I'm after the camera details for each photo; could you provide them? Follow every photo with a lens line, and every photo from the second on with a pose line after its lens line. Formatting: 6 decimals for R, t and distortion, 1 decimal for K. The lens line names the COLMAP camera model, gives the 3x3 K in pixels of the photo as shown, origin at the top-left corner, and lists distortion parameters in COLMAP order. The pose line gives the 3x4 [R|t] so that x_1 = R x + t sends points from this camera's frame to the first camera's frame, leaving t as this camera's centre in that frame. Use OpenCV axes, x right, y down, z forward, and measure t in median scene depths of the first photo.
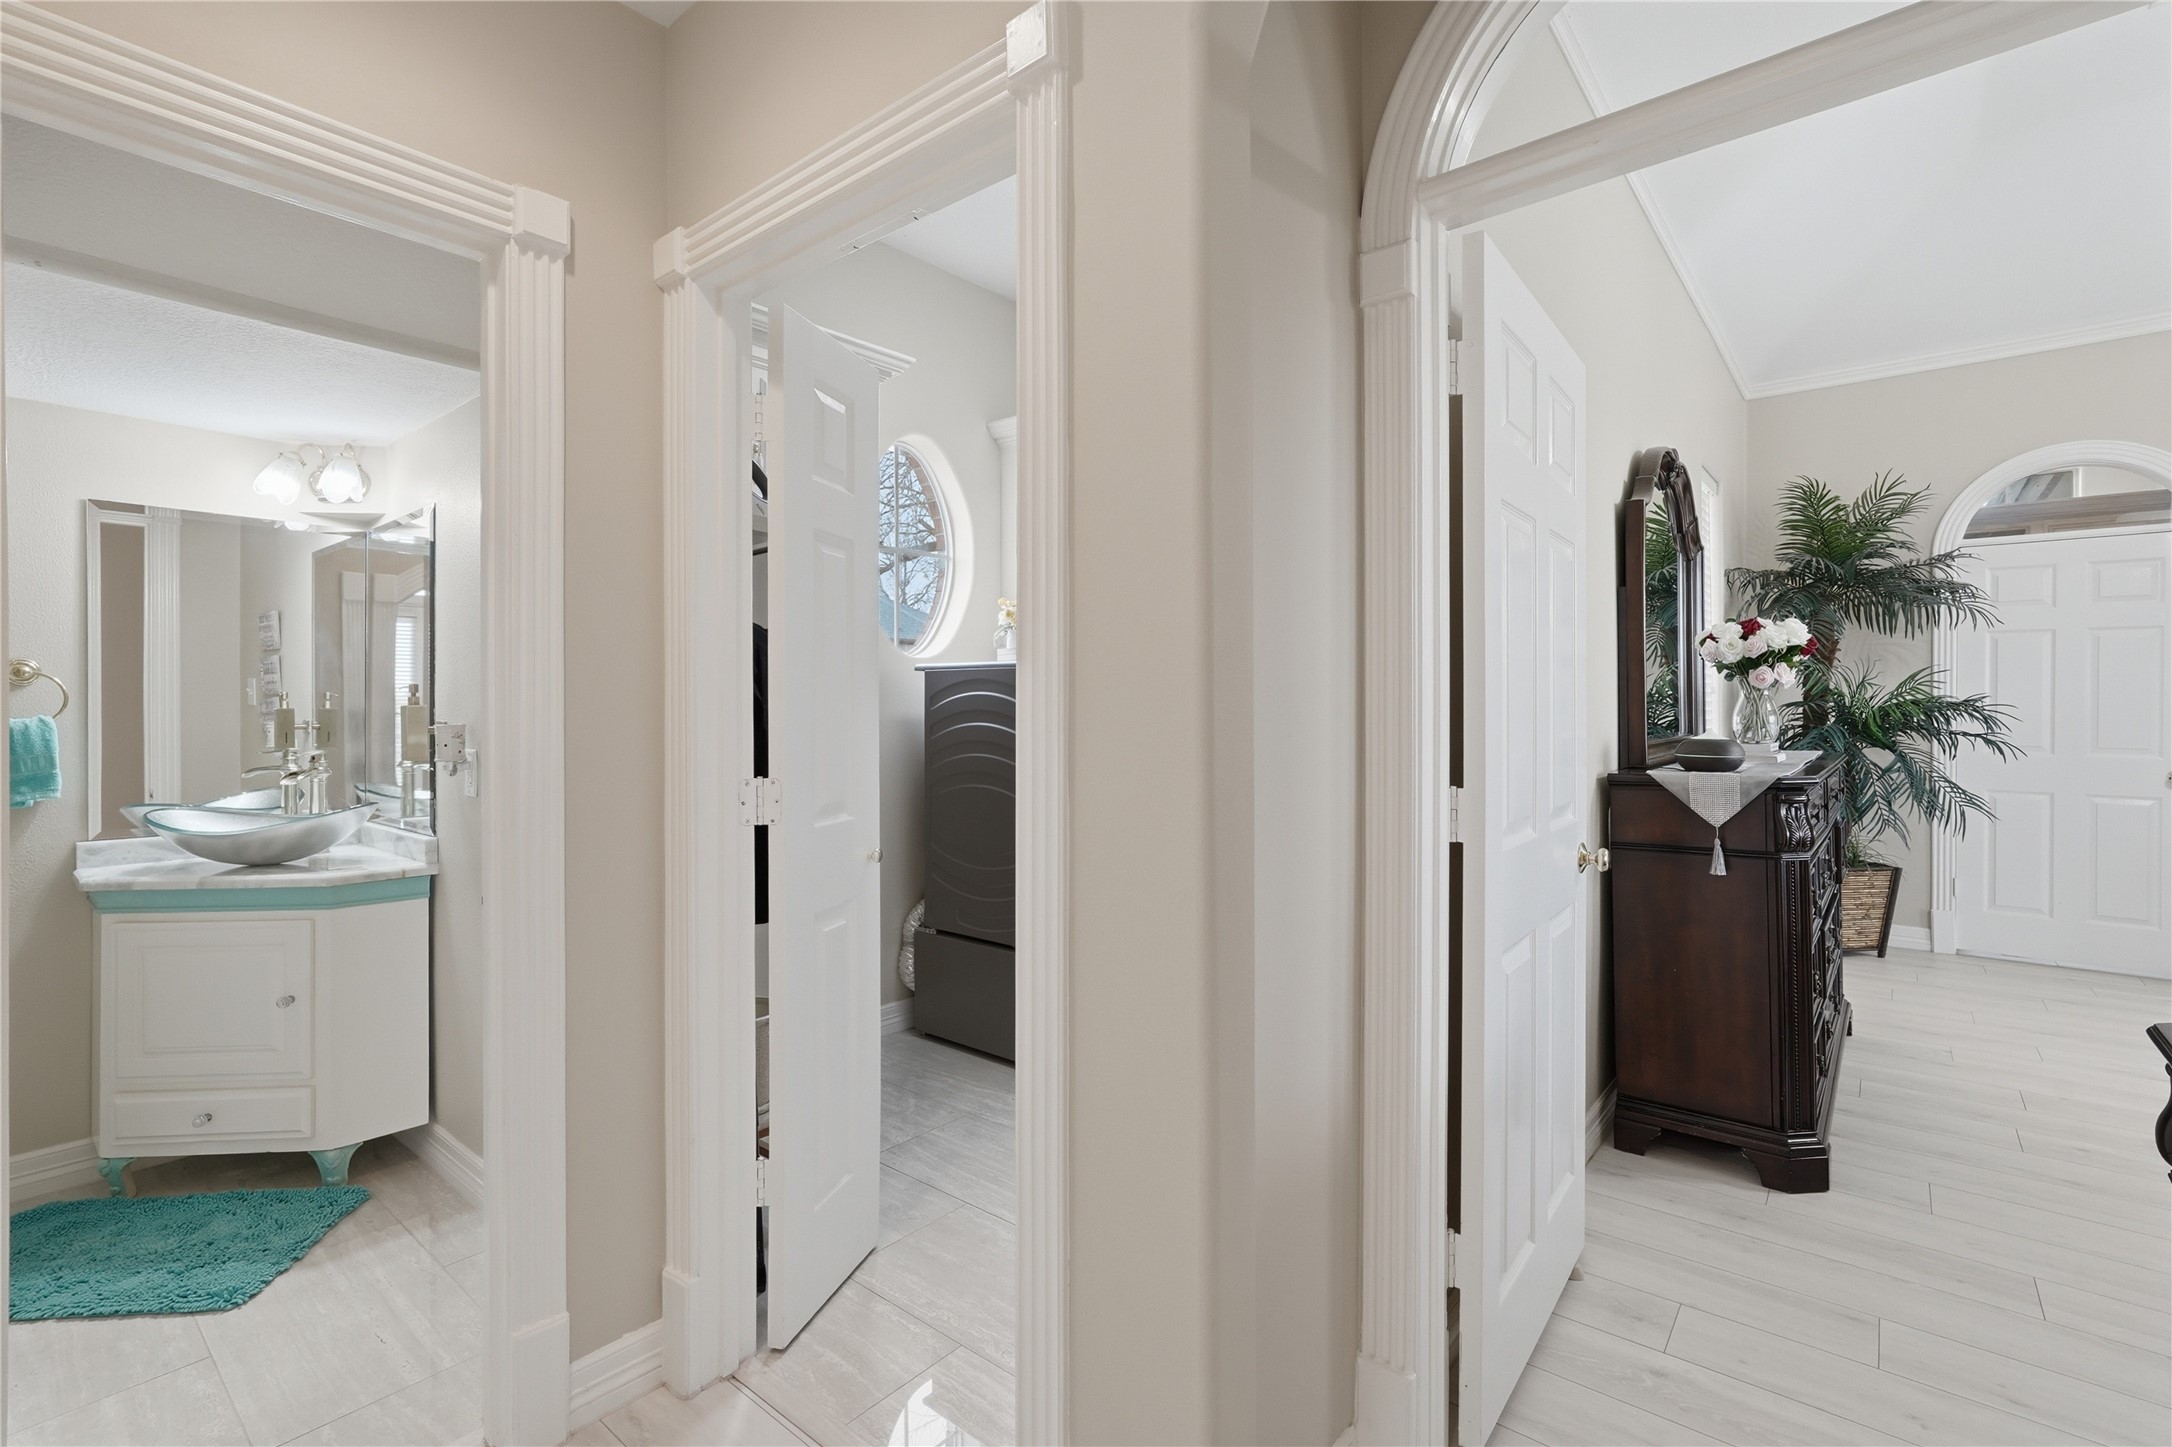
lens RADIAL K [[974.4, 0, 1092.9], [0, 974.4, 711.7], [0, 0, 1]] dist [-0.011165, 0.004461]
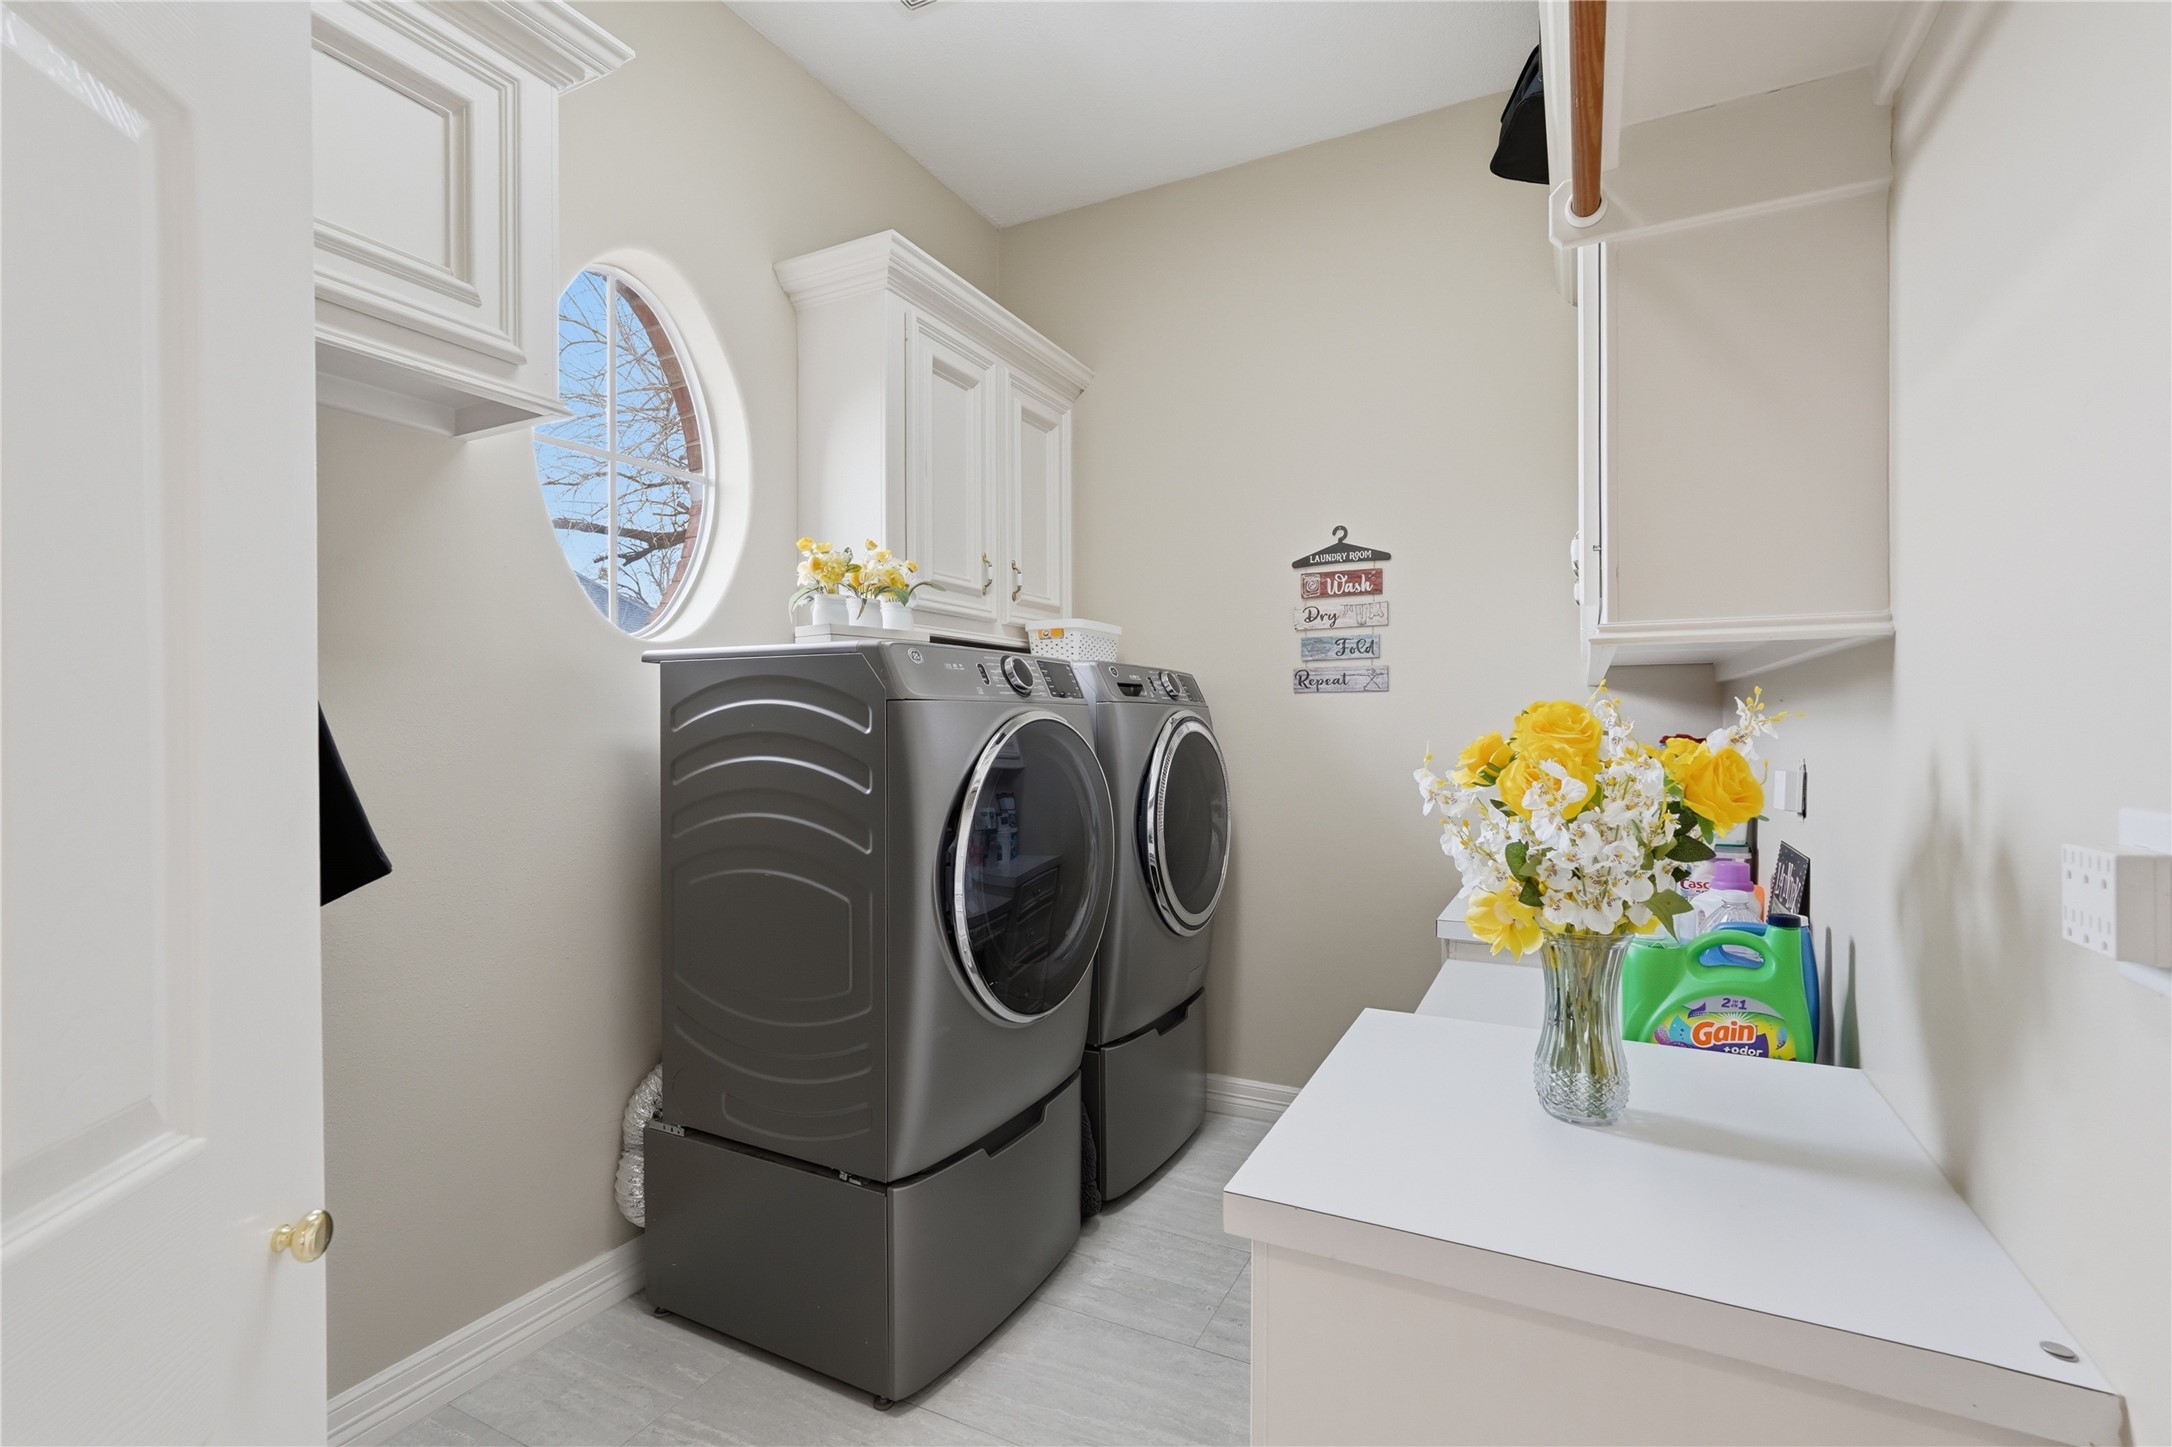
lens RADIAL K [[974.4, 0, 1072.0], [0, 974.4, 723.8], [0, 0, 1]] dist [-0.011165, 0.004461]
pose [[0.979937, -0.002514, 0.199290, -0.052001], [0.003307, 0.999988, -0.003645, -0.004328], [-0.199278, 0.004231, 0.979934, 0.399191]]
